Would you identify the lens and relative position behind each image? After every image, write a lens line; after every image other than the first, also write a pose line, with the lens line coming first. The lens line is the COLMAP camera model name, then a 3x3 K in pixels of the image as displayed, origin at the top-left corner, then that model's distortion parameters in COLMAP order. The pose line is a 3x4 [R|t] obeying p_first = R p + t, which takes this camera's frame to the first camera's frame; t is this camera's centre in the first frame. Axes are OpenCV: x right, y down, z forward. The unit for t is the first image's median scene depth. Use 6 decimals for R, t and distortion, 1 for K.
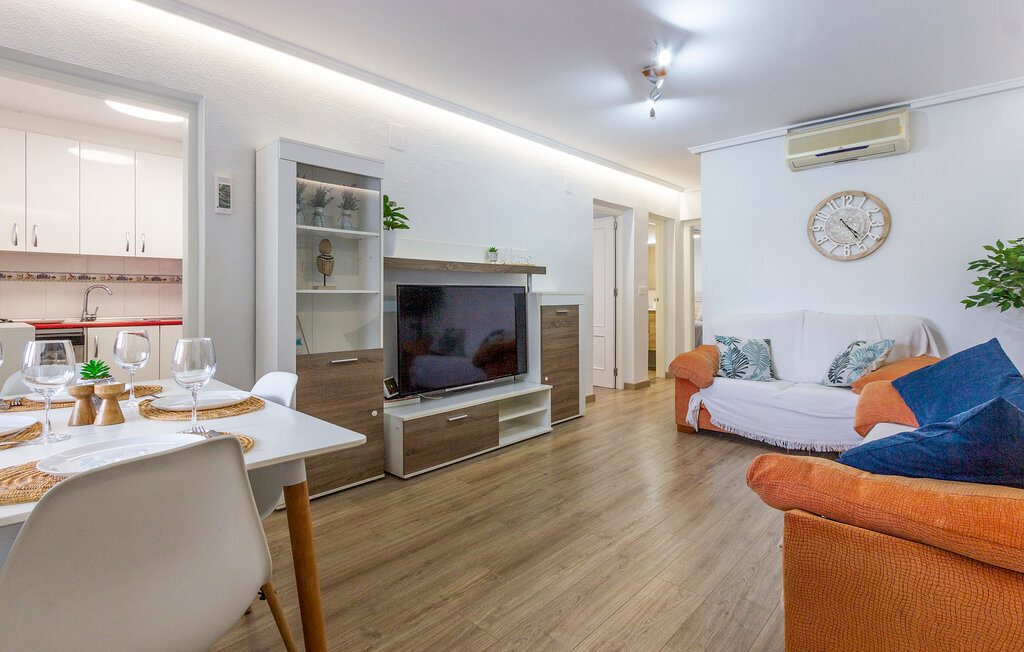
lens RADIAL K [[489.6, 0, 521.0], [0, 489.6, 295.1], [0, 0, 1]] dist [0.001331, 0.000143]
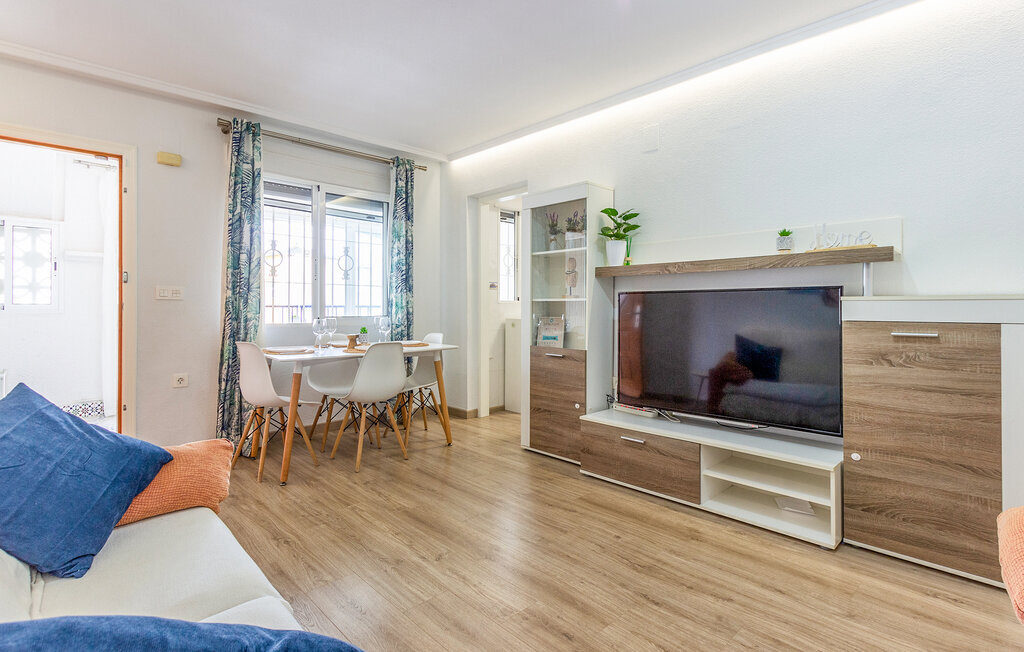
lens RADIAL K [[497.7, 0, 524.0], [0, 497.7, 303.5], [0, 0, 1]] dist [-0.000140, 0.000036]
pose [[-0.051025, 0.000056, -0.998697, 0.741917], [0.004089, 0.999992, -0.000153, 0.001296], [0.998689, -0.004092, -0.051025, 0.799315]]
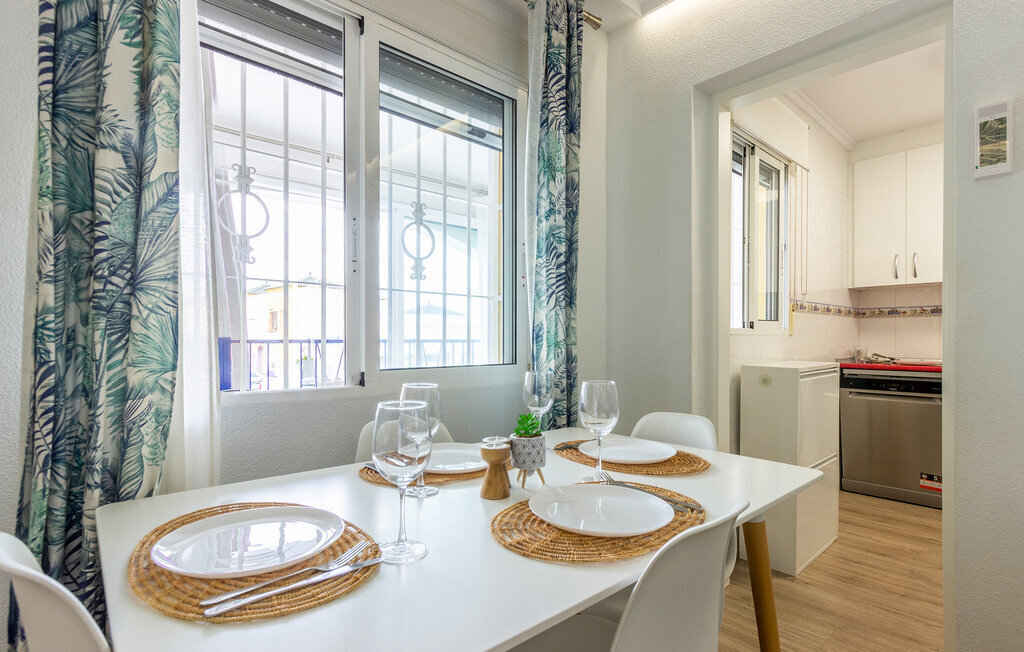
lens RADIAL K [[507.0, 0, 513.3], [0, 507.0, 339.2], [0, 0, 1]] dist [0.001982, 0.000493]
pose [[-0.100452, 0.004892, -0.994930, -0.015053], [0.006930, 0.999967, 0.004217, 0.002125], [0.994918, -0.006471, -0.100482, 0.411116]]
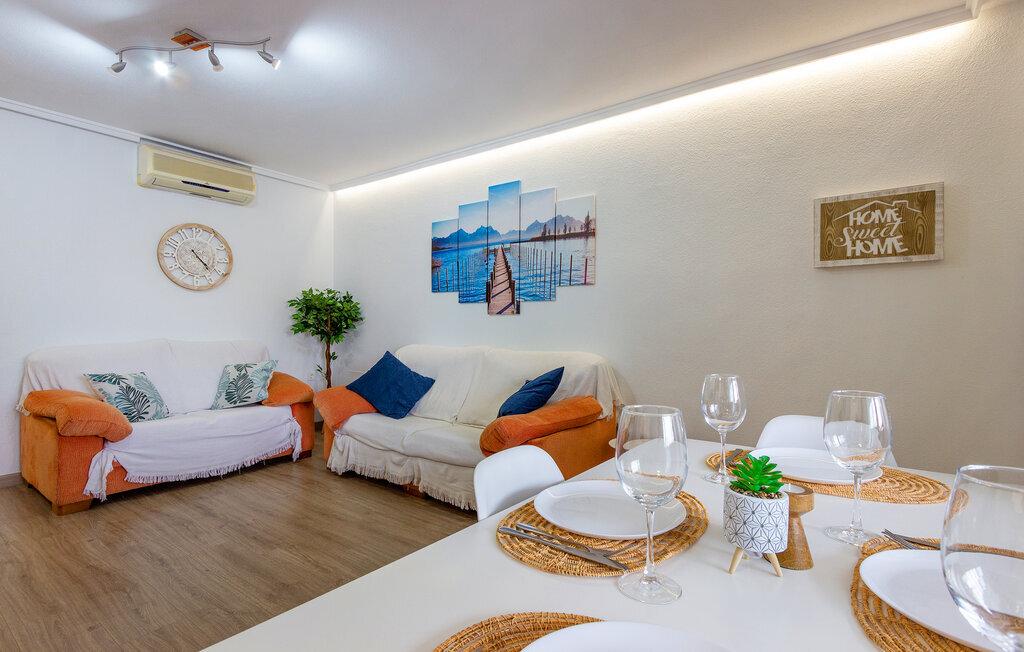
lens RADIAL K [[488.3, 0, 512.0], [0, 488.3, 326.0], [0, 0, 1]] dist [0.015111, -0.000128]
pose [[-0.101288, 0.004263, 0.994848, -0.524116], [-0.013492, 0.999893, -0.005658, 0.003468], [-0.994766, -0.013996, -0.101220, 0.508321]]
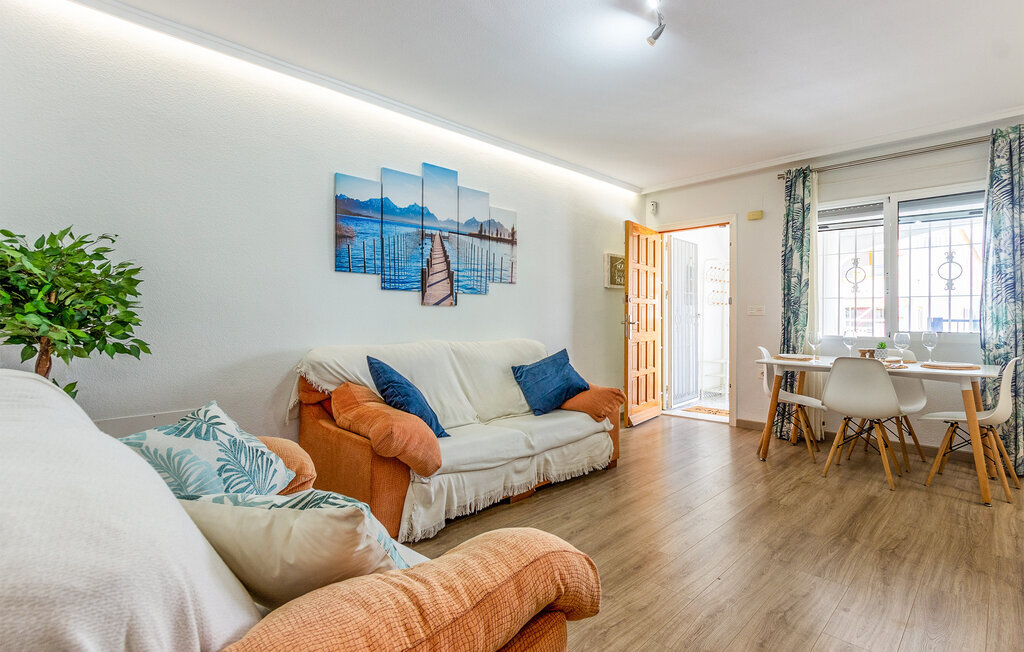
lens RADIAL K [[482.7, 0, 512.6], [0, 482.7, 316.7], [0, 0, 1]] dist [0.000372, 0.000306]
pose [[-0.998485, 0.003841, 0.054893, 0.382473], [0.003383, 0.999959, -0.008422, 0.003963], [-0.054923, -0.008224, -0.998457, 1.451167]]
